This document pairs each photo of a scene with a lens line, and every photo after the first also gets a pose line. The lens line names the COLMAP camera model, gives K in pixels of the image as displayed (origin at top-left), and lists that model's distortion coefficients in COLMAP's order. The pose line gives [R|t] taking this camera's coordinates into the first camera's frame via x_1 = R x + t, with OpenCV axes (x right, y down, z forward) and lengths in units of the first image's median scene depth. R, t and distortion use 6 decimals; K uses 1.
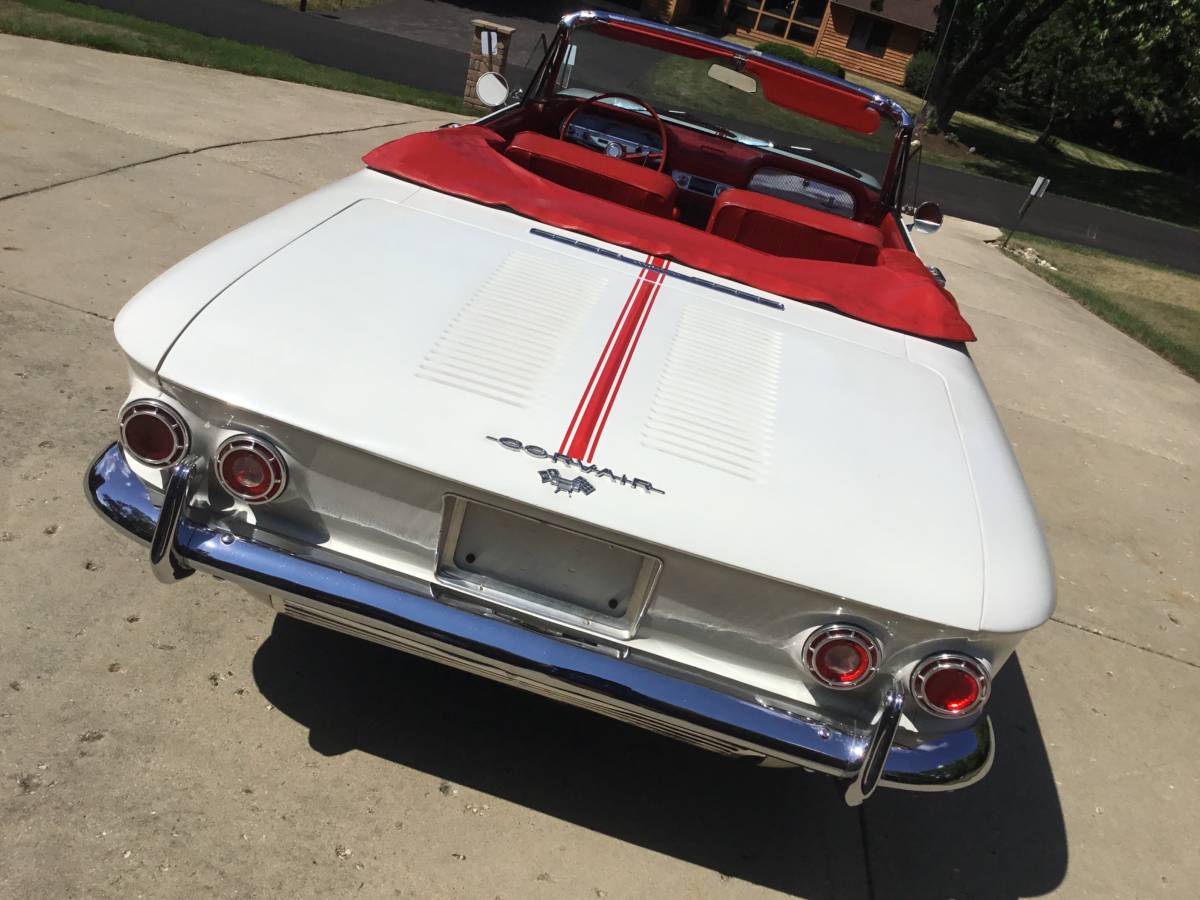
lens RADIAL K [[1058.1, 0, 597.7], [0, 1058.1, 460.3], [0, 0, 1]] dist [0.071660, -0.134237]
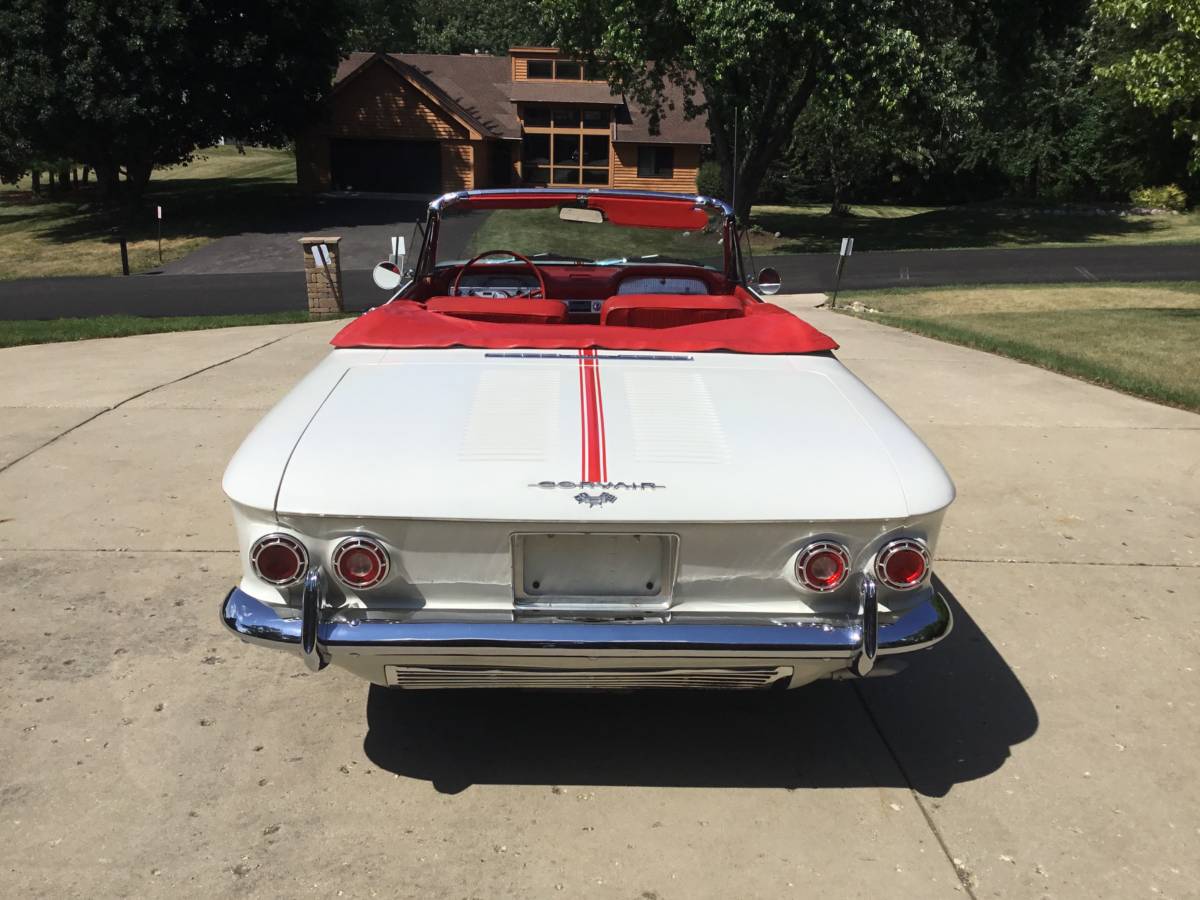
lens RADIAL K [[1058.1, 0, 597.7], [0, 1058.1, 460.3], [0, 0, 1]] dist [0.071660, -0.134237]
pose [[0.953542, -0.279914, 0.111378, -0.125245], [0.292743, 0.948219, -0.123214, 0.108756], [-0.071122, 0.150095, 0.986110, -0.268775]]
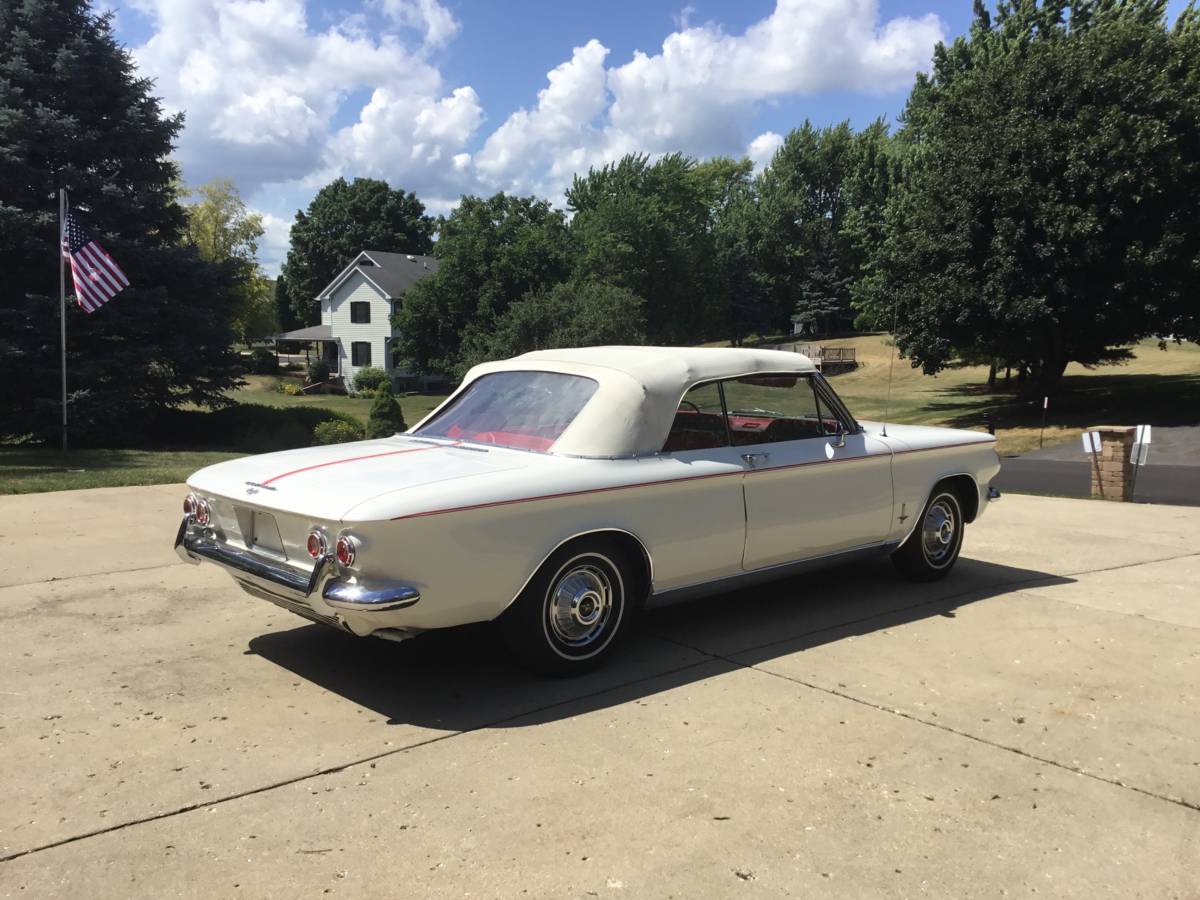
lens RADIAL K [[1058.1, 0, 597.7], [0, 1058.1, 460.3], [0, 0, 1]] dist [0.071660, -0.134237]
pose [[0.753196, -0.182358, -0.632014, 1.481066], [-0.097476, 0.919256, -0.381402, 0.582726], [0.650534, 0.348876, 0.674604, -0.189760]]
